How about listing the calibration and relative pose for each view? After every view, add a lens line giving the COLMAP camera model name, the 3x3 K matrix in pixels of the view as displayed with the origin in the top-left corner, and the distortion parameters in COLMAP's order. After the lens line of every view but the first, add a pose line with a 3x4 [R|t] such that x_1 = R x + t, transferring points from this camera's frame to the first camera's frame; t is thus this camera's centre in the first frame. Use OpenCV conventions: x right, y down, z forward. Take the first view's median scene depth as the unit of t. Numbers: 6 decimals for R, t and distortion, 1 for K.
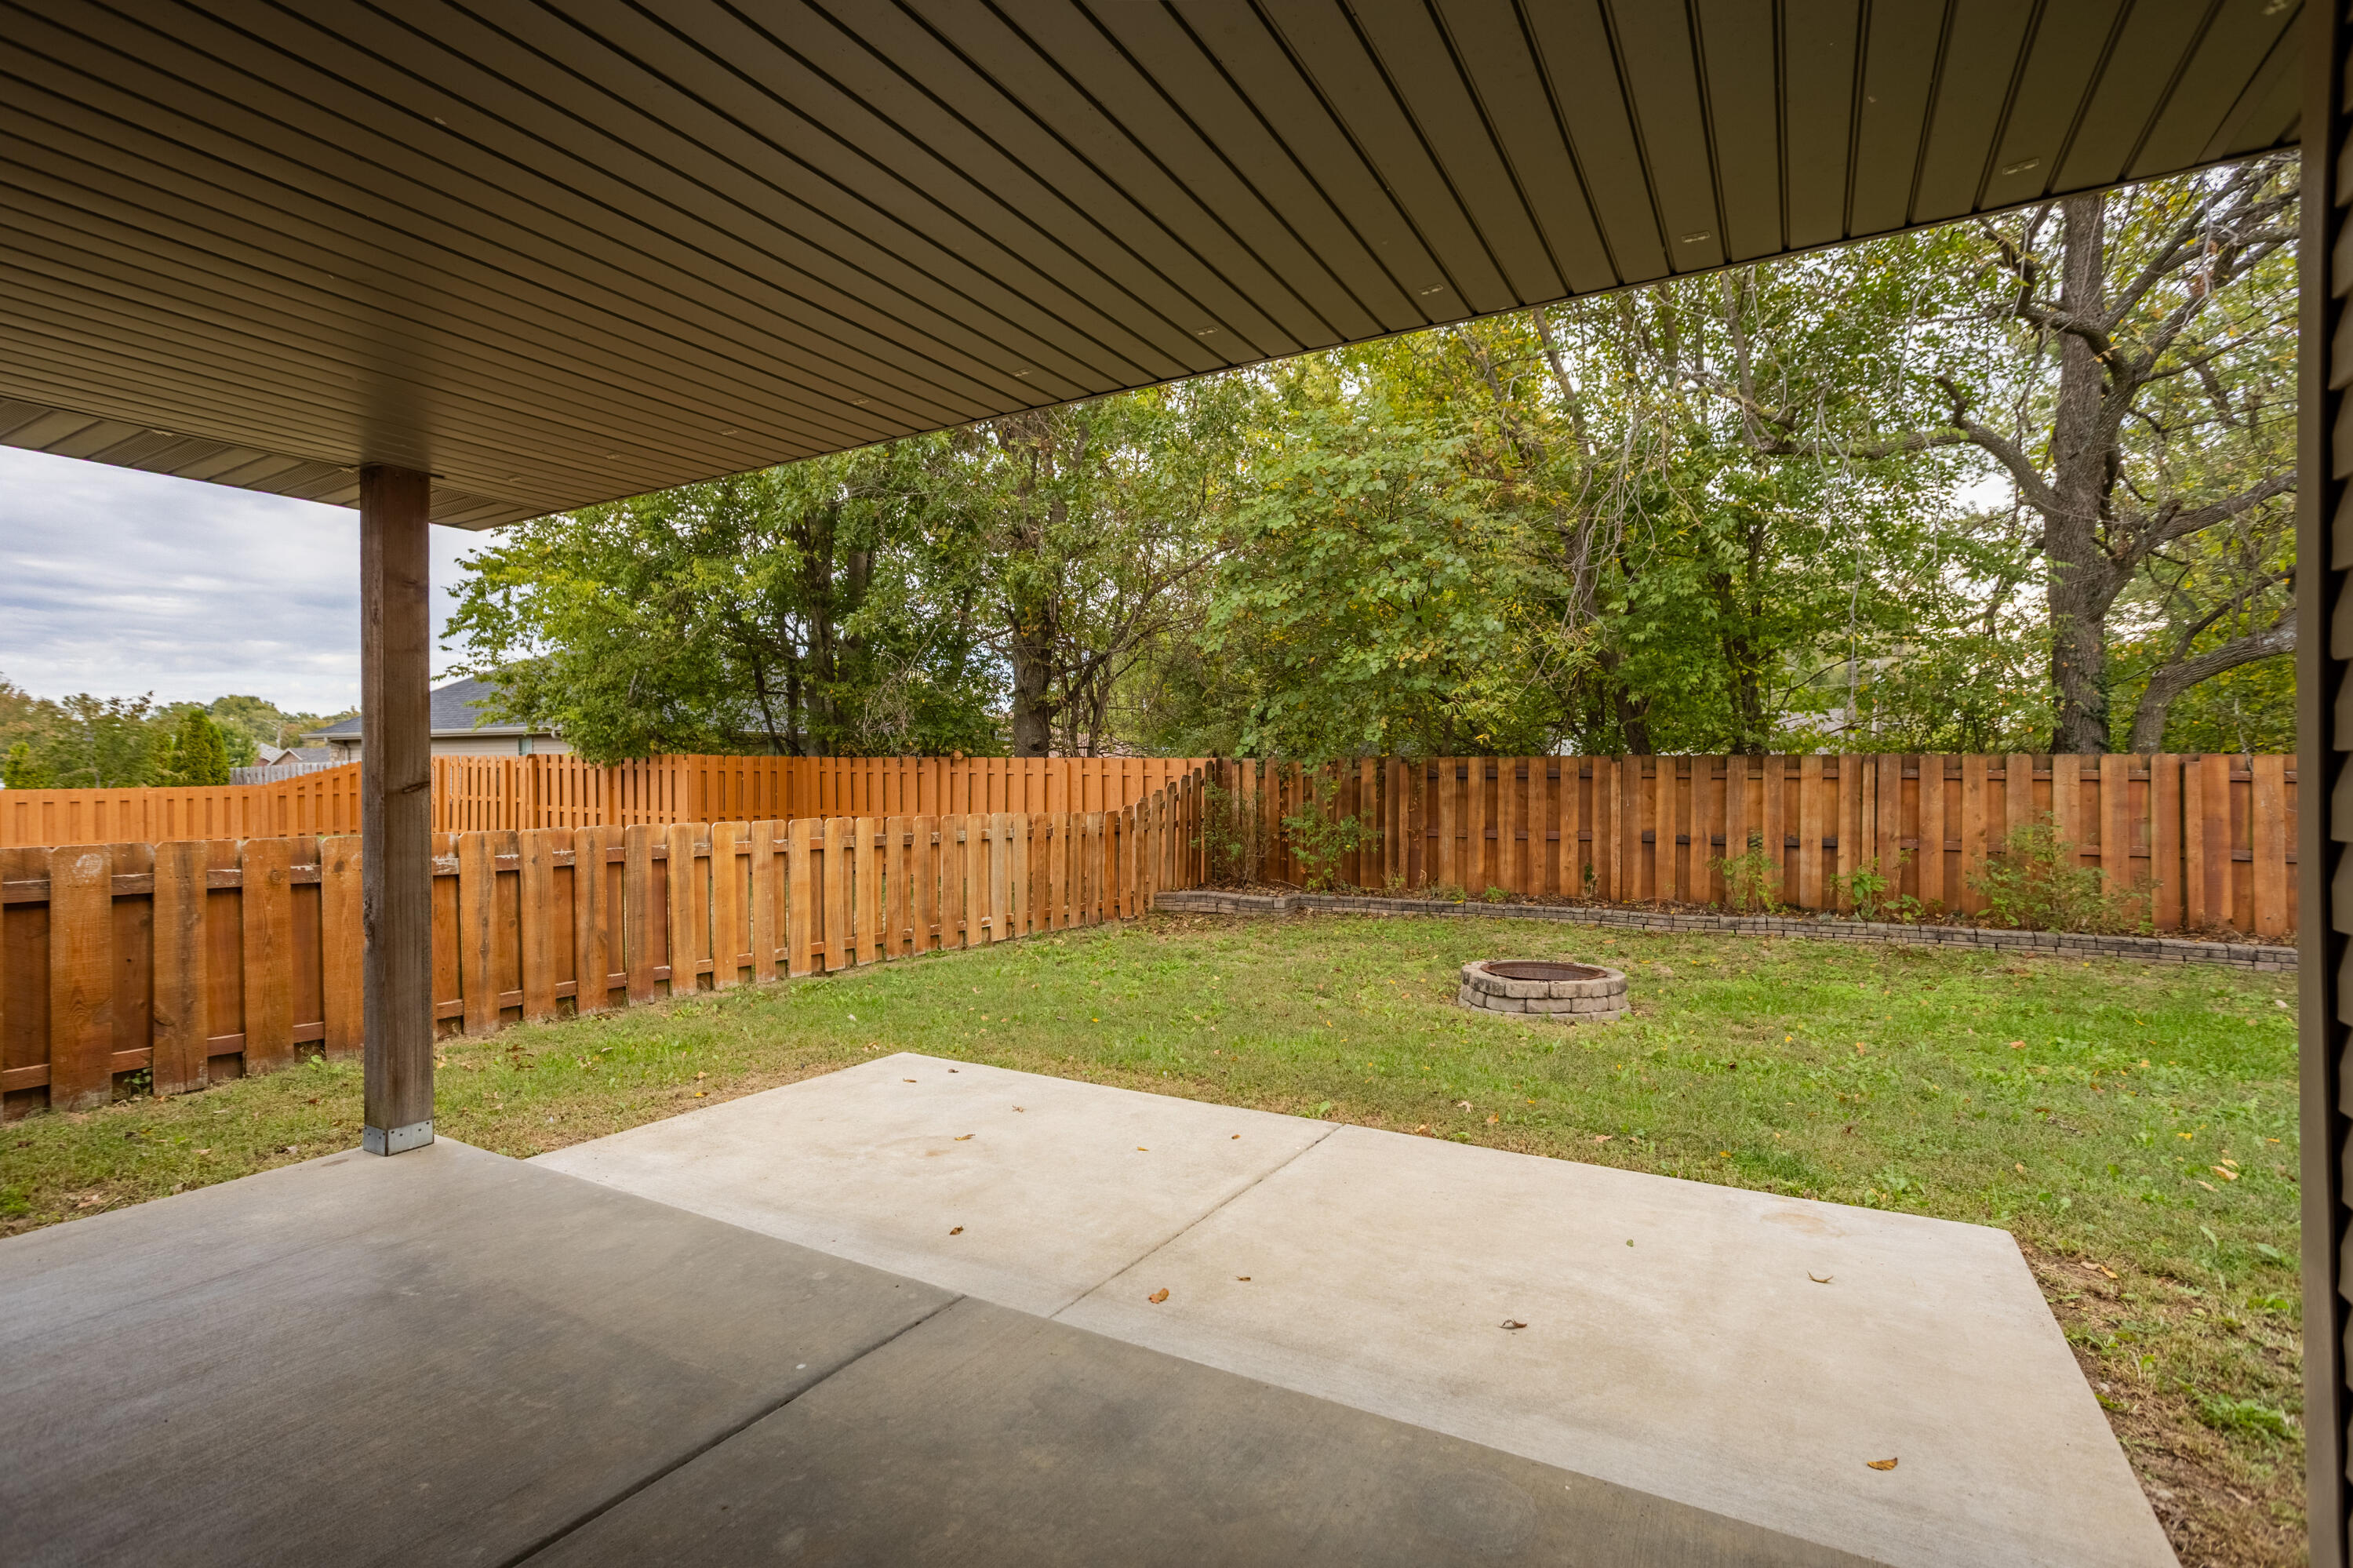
lens RADIAL K [[1132.1, 0, 1153.1], [0, 1132.1, 773.0], [0, 0, 1]] dist [-0.028620, 0.005529]
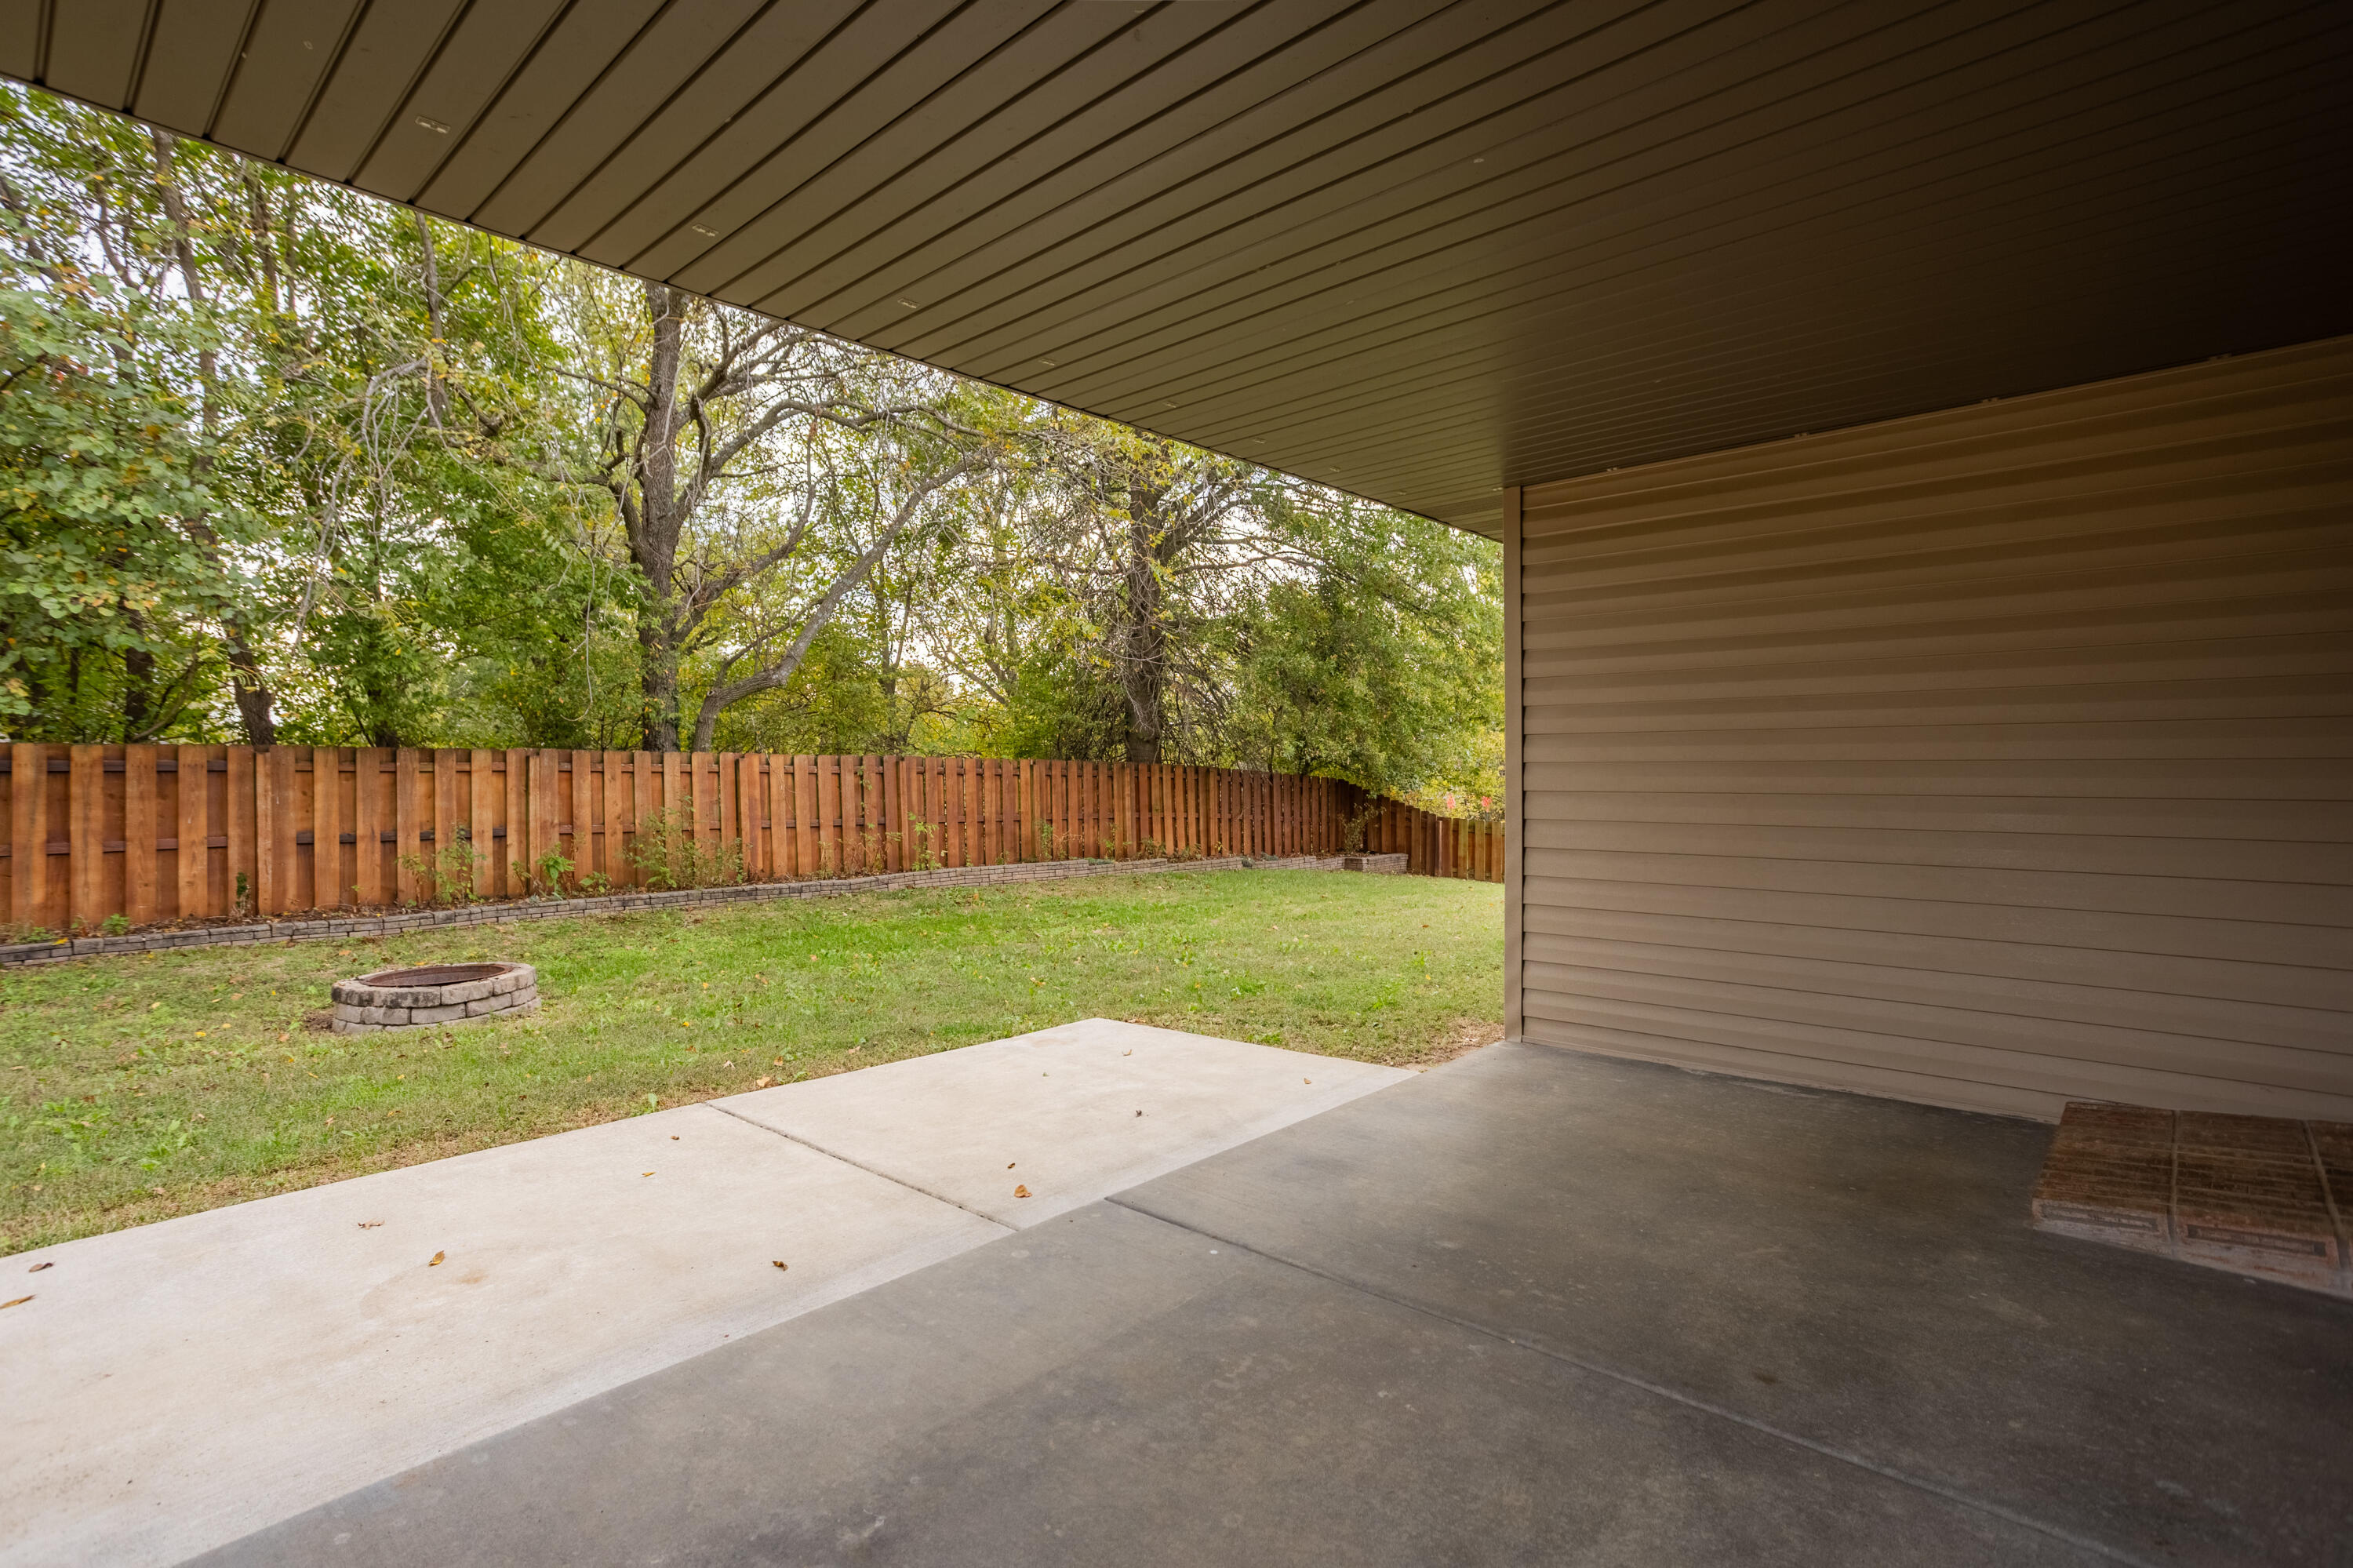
lens RADIAL K [[1132.1, 0, 1155.4], [0, 1132.1, 786.4], [0, 0, 1]] dist [-0.028620, 0.005529]
pose [[0.216972, -0.010854, 0.976118, -0.306878], [0.004444, 0.999939, 0.010131, 0.011428], [-0.976168, 0.002140, 0.217007, 0.175372]]
